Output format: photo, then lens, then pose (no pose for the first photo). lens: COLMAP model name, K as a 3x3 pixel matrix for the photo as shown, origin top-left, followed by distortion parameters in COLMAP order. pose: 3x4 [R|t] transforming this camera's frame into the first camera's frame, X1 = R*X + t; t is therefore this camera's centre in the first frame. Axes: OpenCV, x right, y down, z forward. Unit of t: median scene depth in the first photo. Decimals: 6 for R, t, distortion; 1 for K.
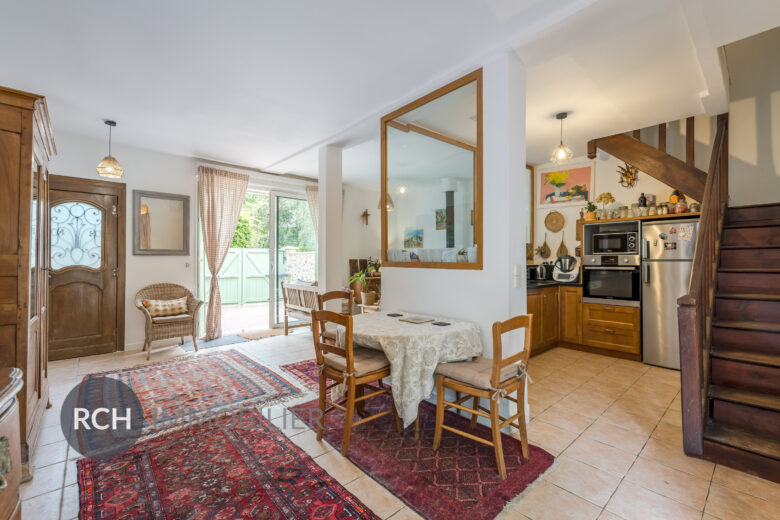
lens RADIAL K [[329.8, 0, 390.0], [0, 329.8, 260.0], [0, 0, 1]] dist [-0.000094, -0.000117]
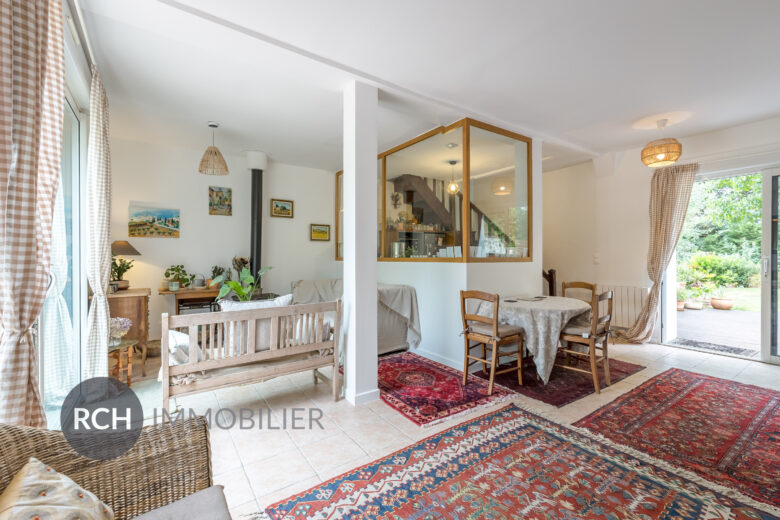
lens RADIAL K [[340.9, 0, 393.5], [0, 340.9, 257.6], [0, 0, 1]] dist [-0.000174, -0.000248]
pose [[0.120241, -0.001689, 0.992743, -0.881884], [0.006580, 0.999978, 0.000905, 0.003260], [-0.992723, 0.006424, 0.120249, 0.879127]]
